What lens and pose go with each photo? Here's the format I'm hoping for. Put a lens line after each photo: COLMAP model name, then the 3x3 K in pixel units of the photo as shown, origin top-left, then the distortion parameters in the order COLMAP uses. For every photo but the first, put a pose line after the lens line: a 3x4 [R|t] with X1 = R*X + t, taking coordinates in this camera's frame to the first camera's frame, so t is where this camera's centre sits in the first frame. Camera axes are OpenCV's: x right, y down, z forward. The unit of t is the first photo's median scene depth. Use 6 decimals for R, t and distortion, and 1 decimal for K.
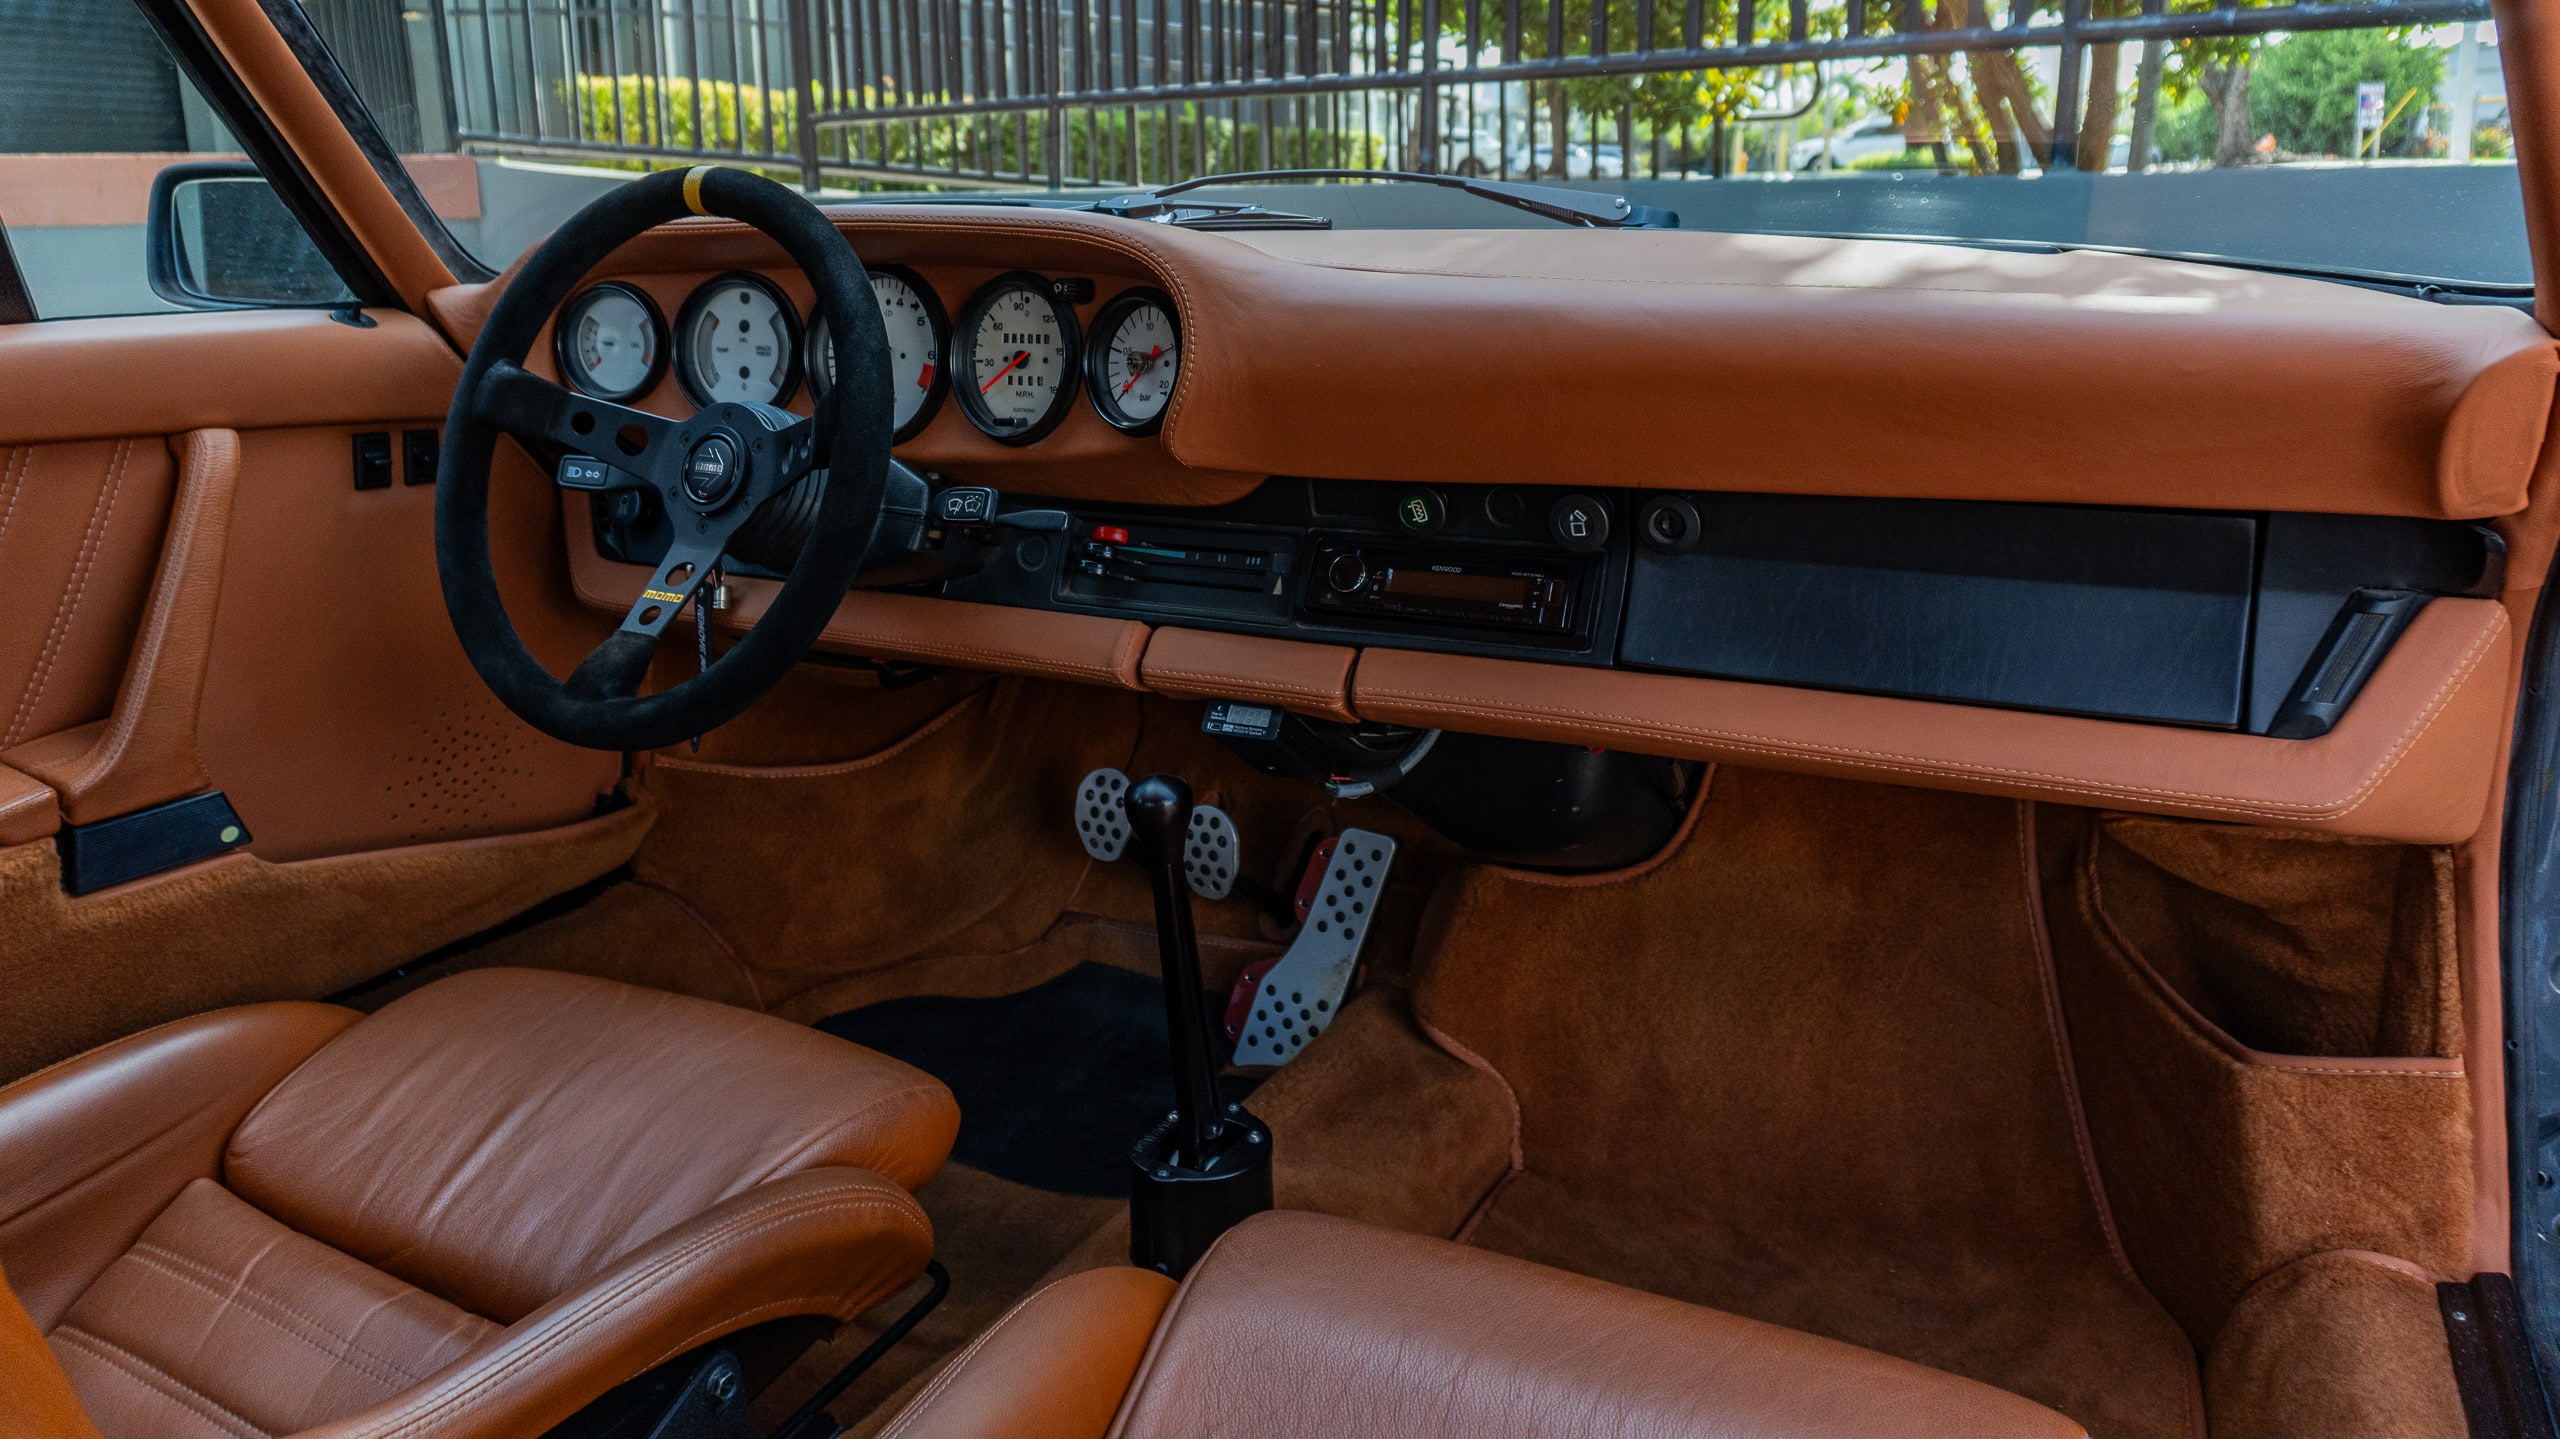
lens RADIAL K [[1741.5, 0, 1292.9], [0, 1741.5, 613.4], [0, 0, 1]] dist [-0.019506, 0.002377]
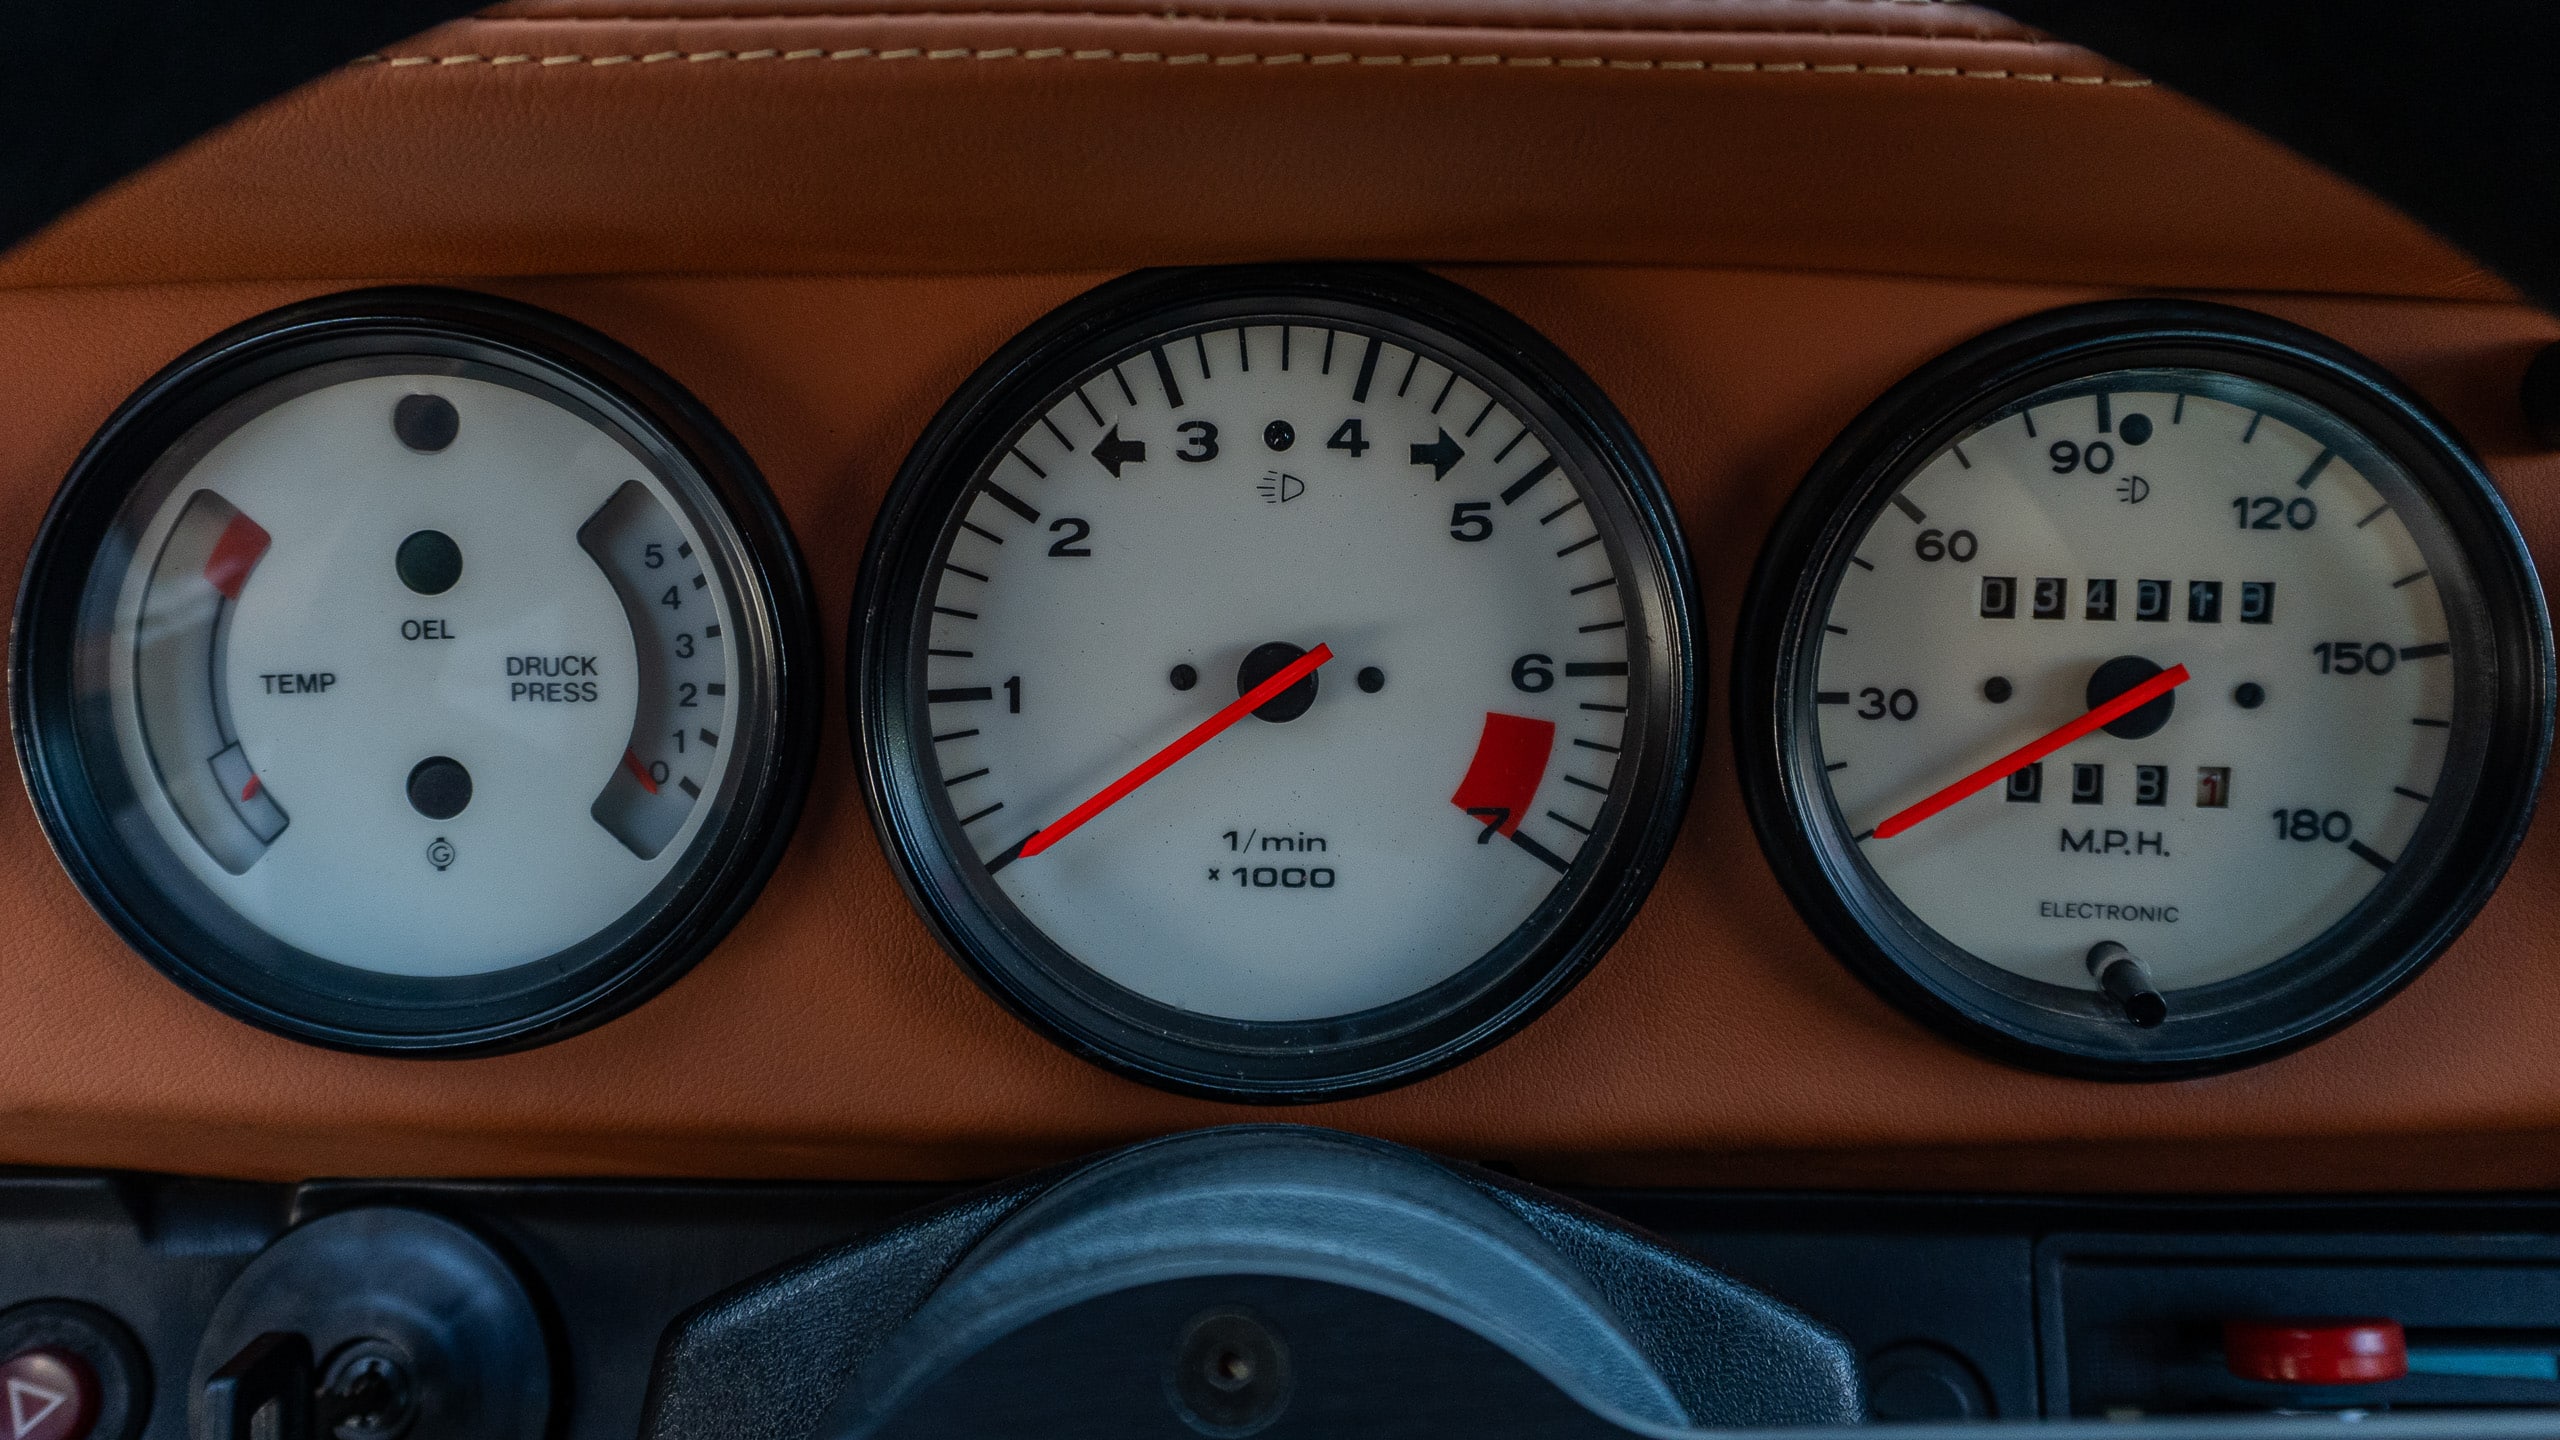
lens RADIAL K [[1741.5, 0, 1268.6], [0, 1741.5, 605.3], [0, 0, 1]] dist [-0.019506, 0.002377]
pose [[0.881873, -0.072985, 0.465804, -0.352018], [0.086224, 0.996250, -0.007144, -0.163605], [-0.463536, 0.046464, 0.884859, 0.844886]]
